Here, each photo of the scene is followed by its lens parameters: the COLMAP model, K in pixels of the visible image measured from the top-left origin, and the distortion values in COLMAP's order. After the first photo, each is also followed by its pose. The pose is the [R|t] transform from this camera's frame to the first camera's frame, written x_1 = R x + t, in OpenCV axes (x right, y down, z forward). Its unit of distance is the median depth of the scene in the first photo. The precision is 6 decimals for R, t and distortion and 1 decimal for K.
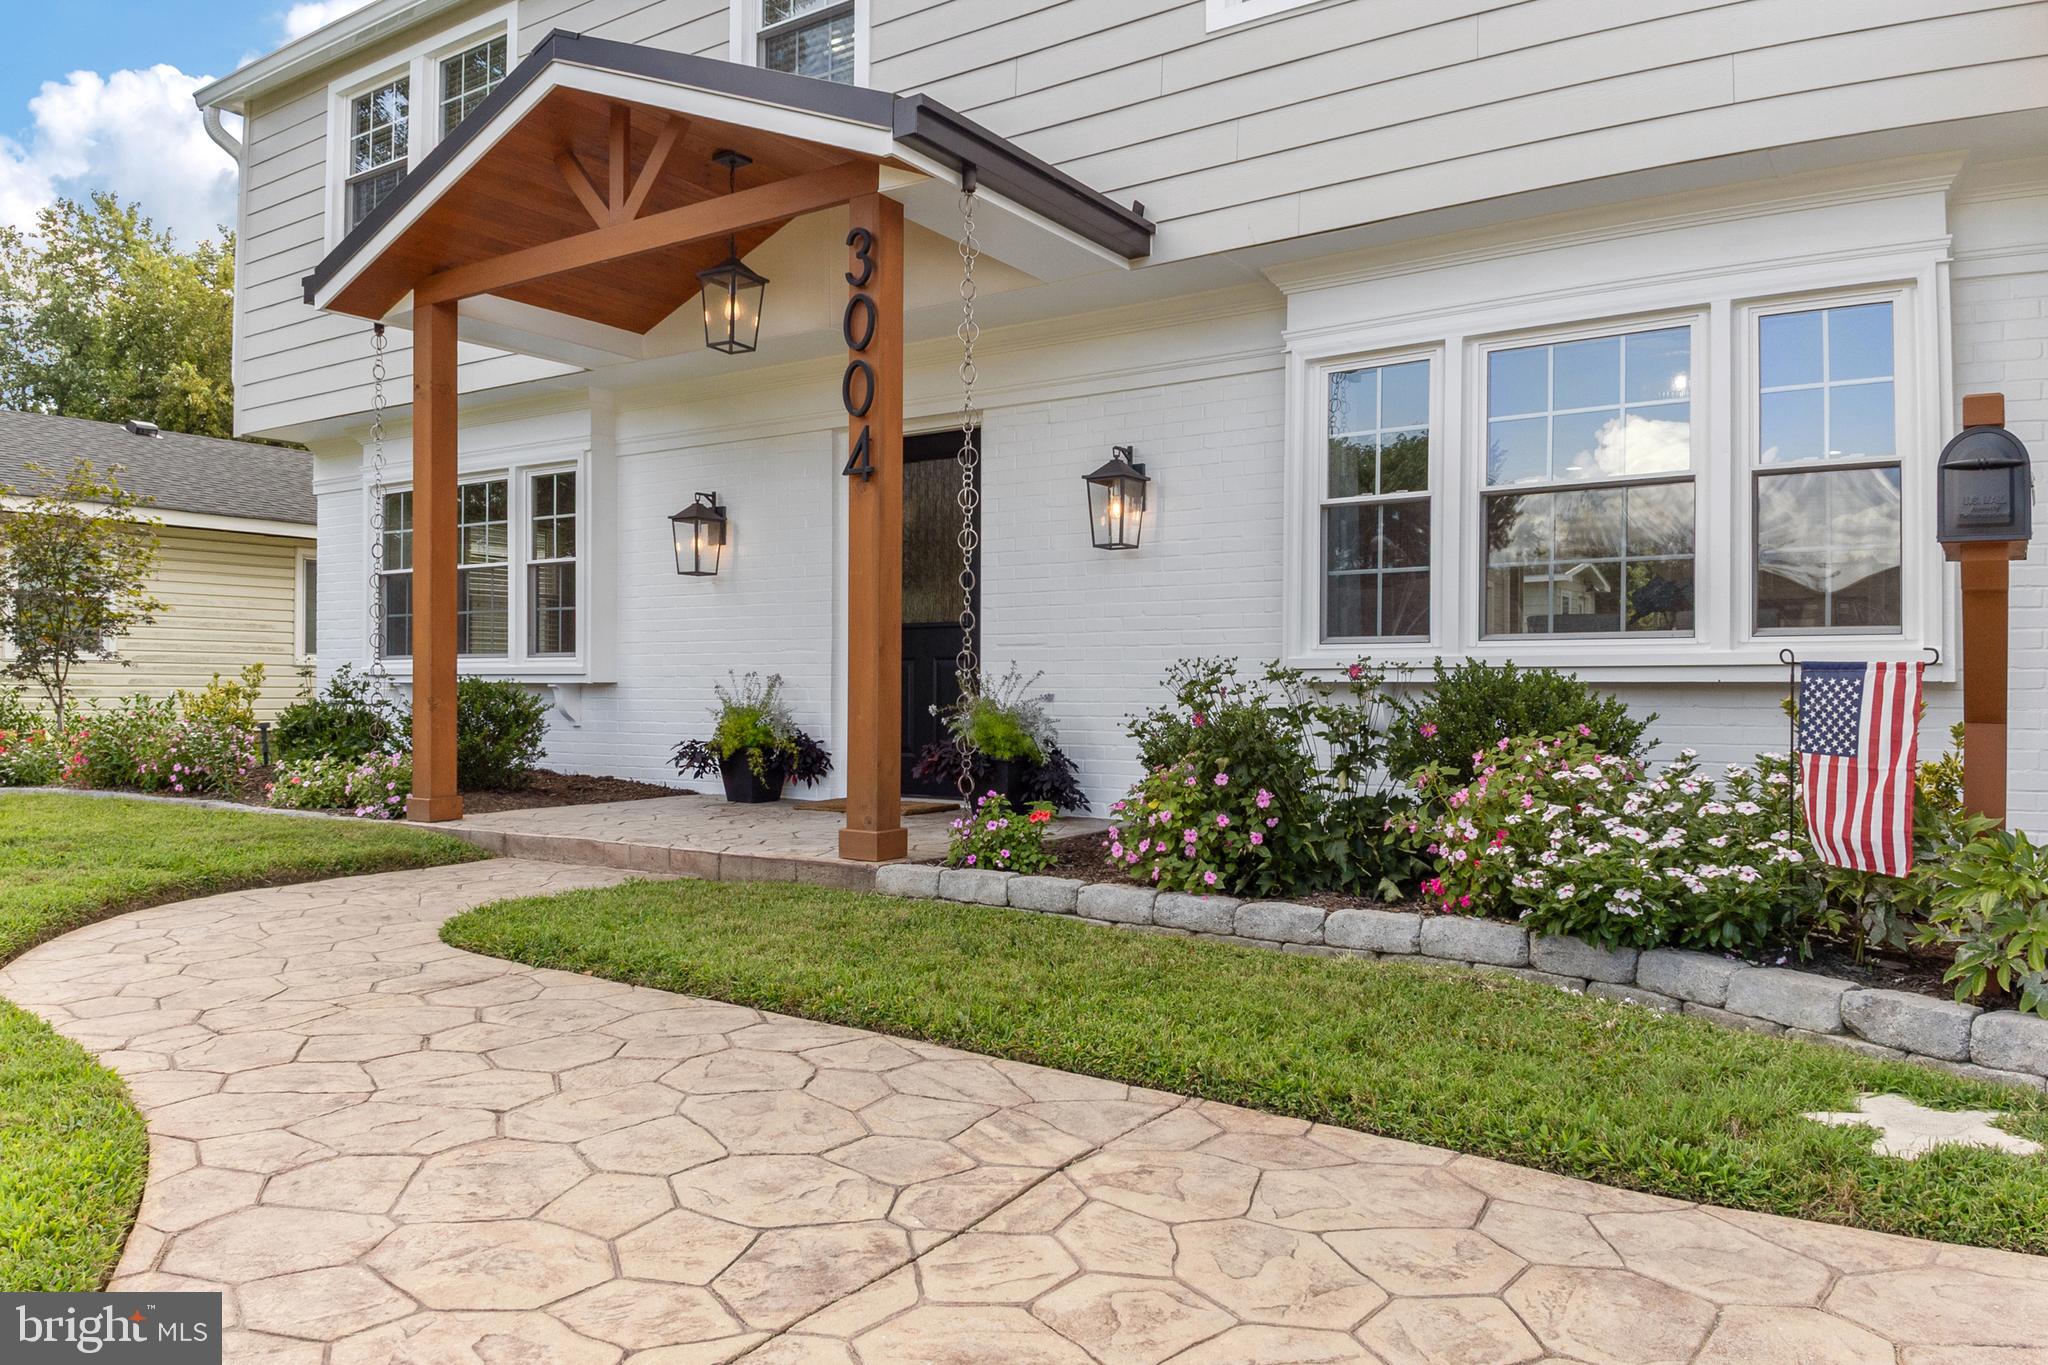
lens RADIAL K [[1453.6, 0, 1024.0], [0, 1453.6, 682.5], [0, 0, 1]] dist [0.118605, -0.237716]
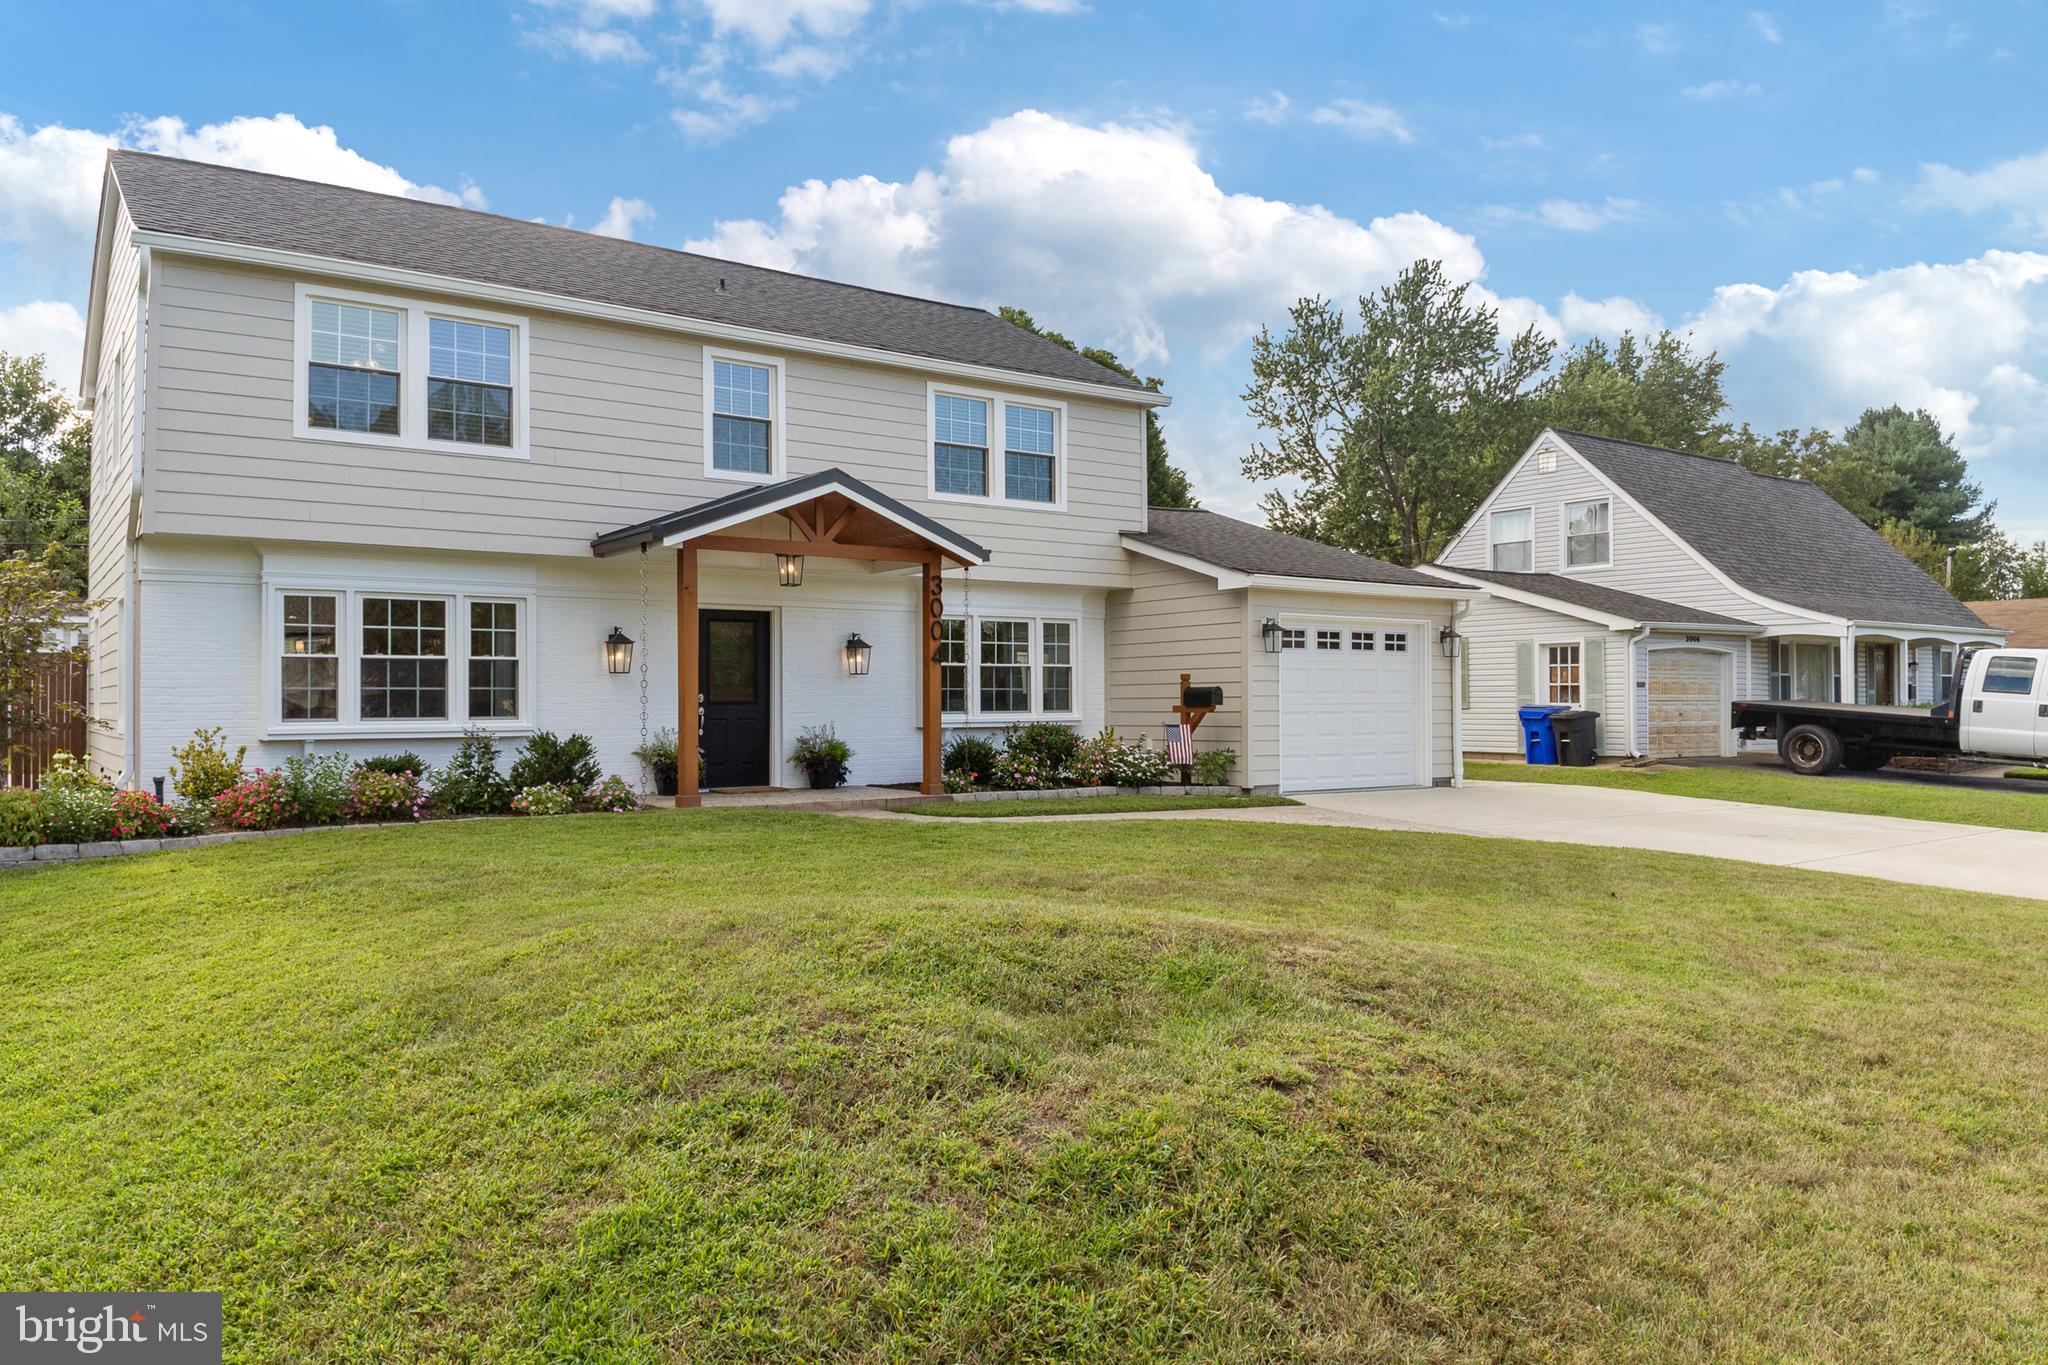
lens RADIAL K [[1424.8, 0, 1024.0], [0, 1424.8, 682.5], [0, 0, 1]] dist [0.116125, -0.230080]
pose [[0.341993, 0.010140, 0.939648, -1.981424], [-0.000764, 0.999944, -0.010512, -0.050098], [-0.939702, 0.002877, 0.341982, -0.090572]]
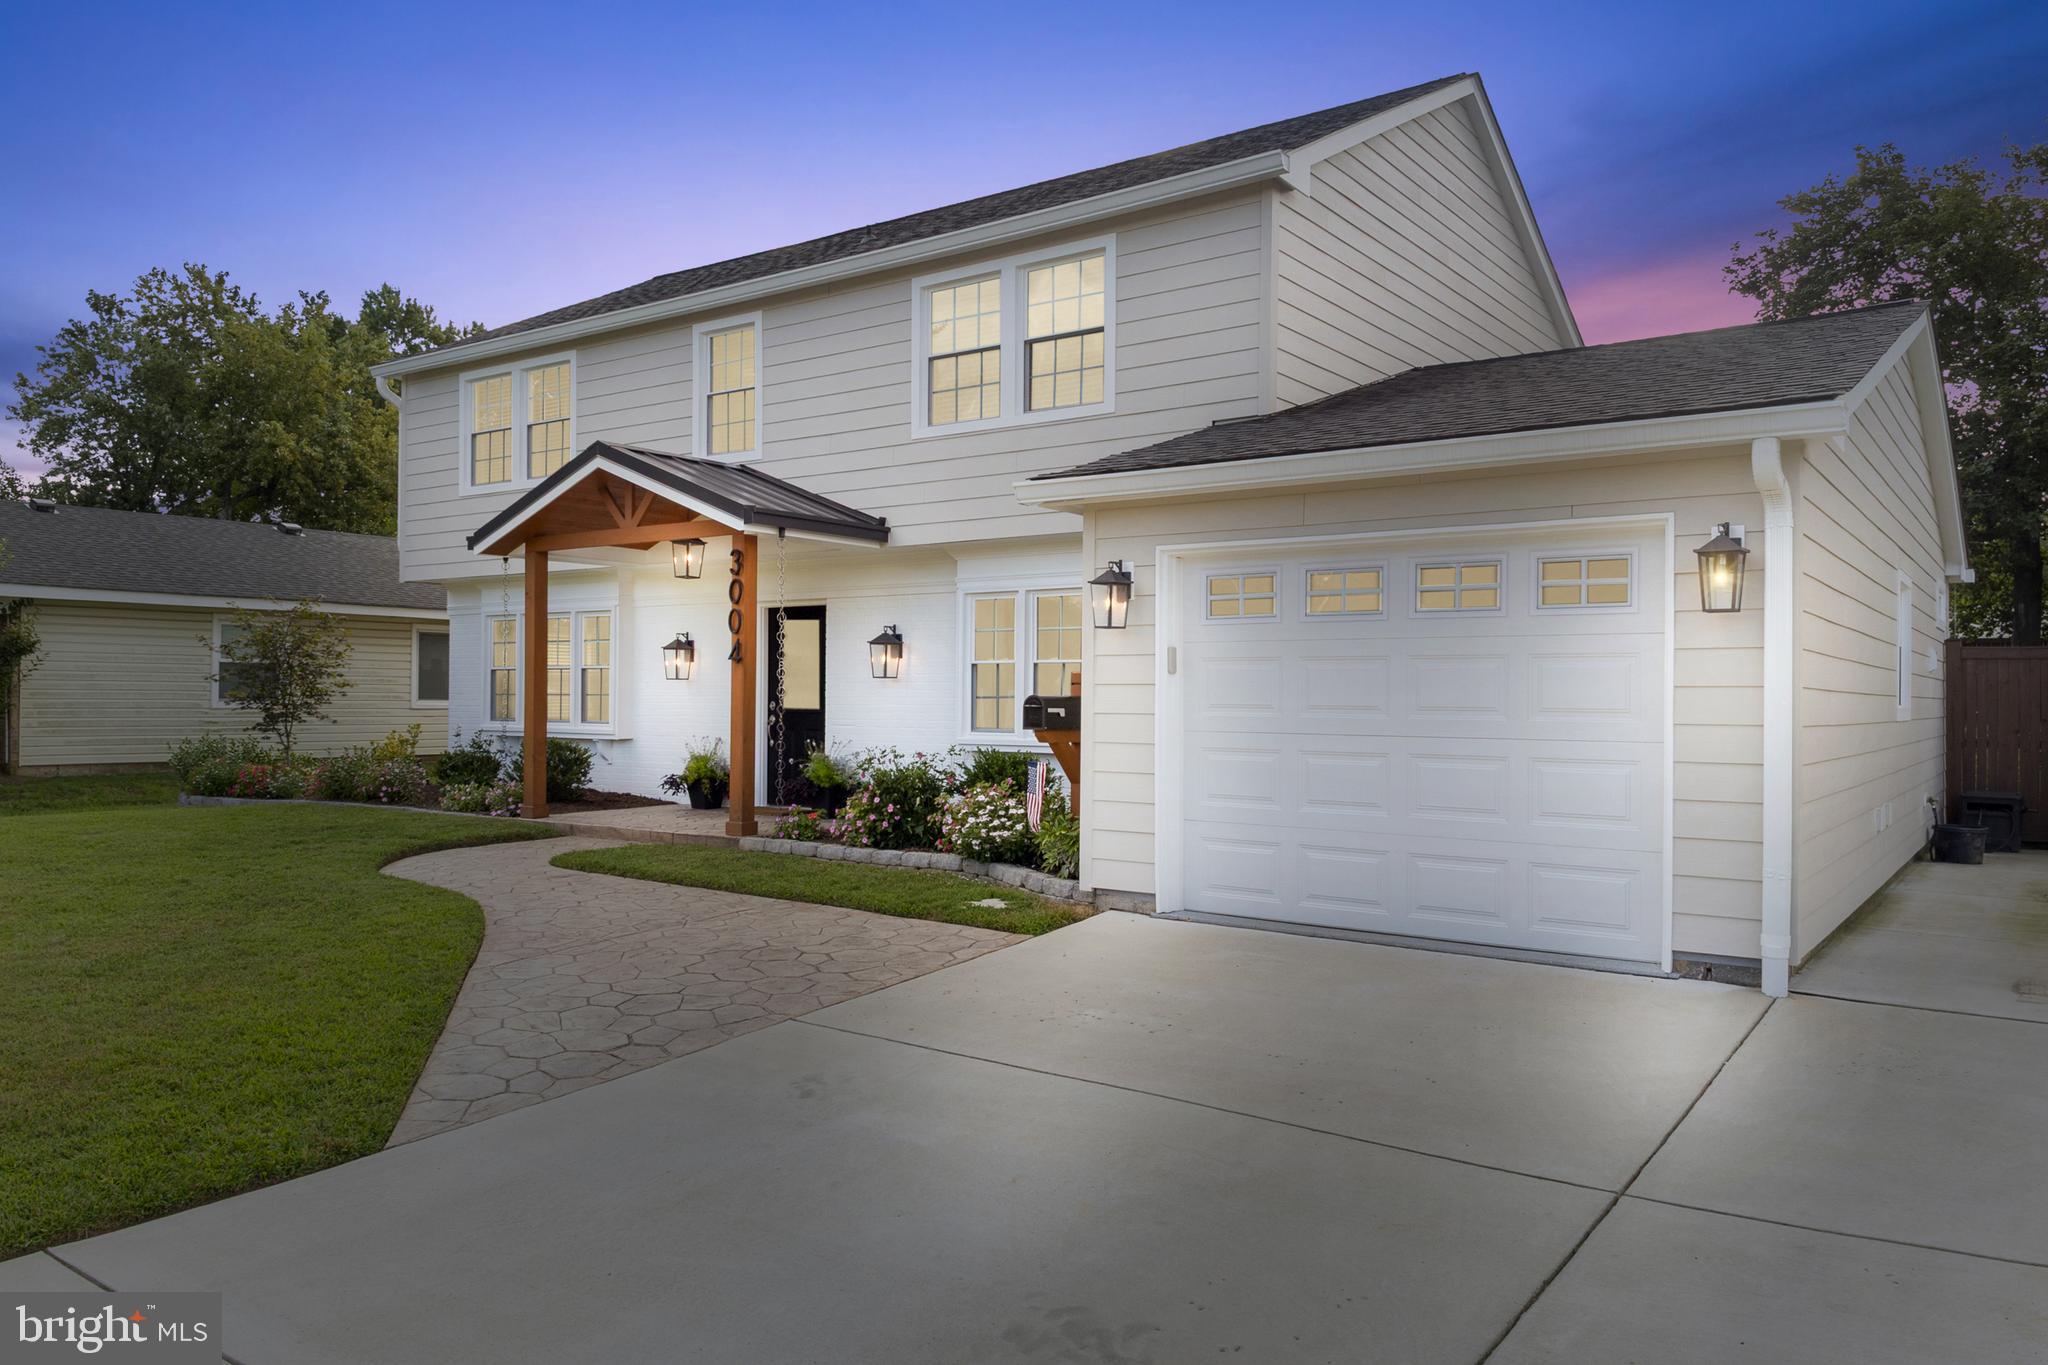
lens RADIAL K [[1424.8, 0, 1024.0], [0, 1424.8, 682.5], [0, 0, 1]] dist [0.116125, -0.230080]
pose [[0.999781, 0.001587, -0.020887, 0.270770], [-0.001703, 0.999983, -0.005529, -0.071682], [0.020878, 0.005563, 0.999767, -0.845078]]
